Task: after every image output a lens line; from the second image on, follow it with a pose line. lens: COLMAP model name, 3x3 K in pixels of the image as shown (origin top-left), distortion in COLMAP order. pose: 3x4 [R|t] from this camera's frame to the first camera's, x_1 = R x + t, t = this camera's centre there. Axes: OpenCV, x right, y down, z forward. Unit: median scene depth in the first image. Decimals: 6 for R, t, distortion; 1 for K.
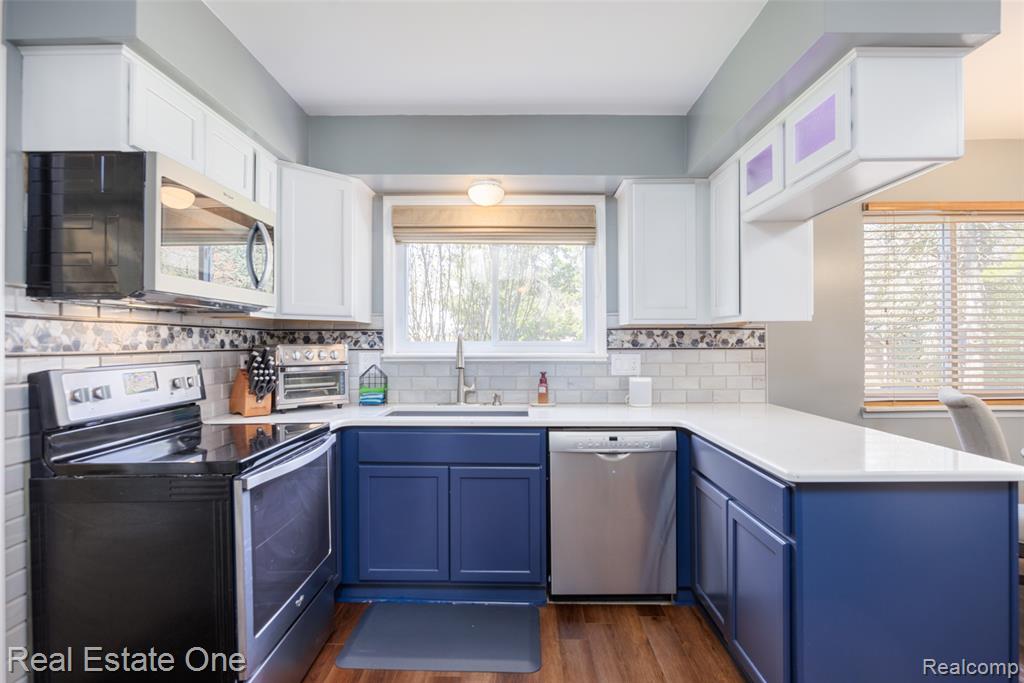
lens RADIAL K [[532.3, 0, 512.0], [0, 532.3, 341.5], [0, 0, 1]] dist [-0.002573, -0.000121]
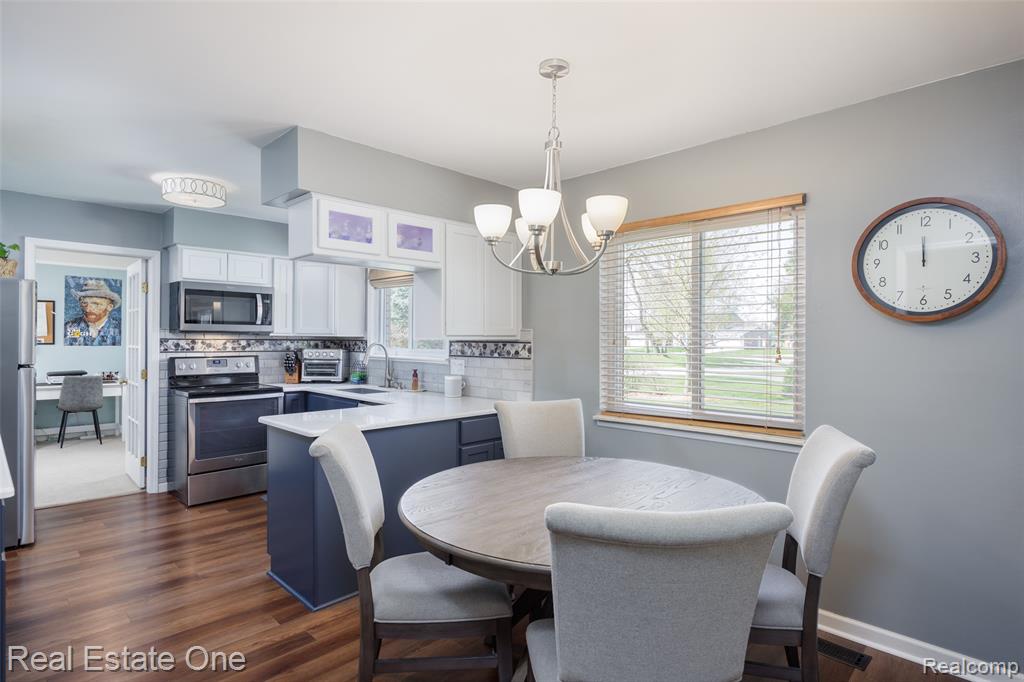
lens RADIAL K [[532.3, 0, 512.0], [0, 532.3, 341.0], [0, 0, 1]] dist [-0.002573, -0.000121]
pose [[0.728467, 0.010120, -0.685006, 1.282600], [-0.008303, 0.999948, 0.005943, -0.035083], [0.685030, 0.001358, 0.728513, 0.074830]]
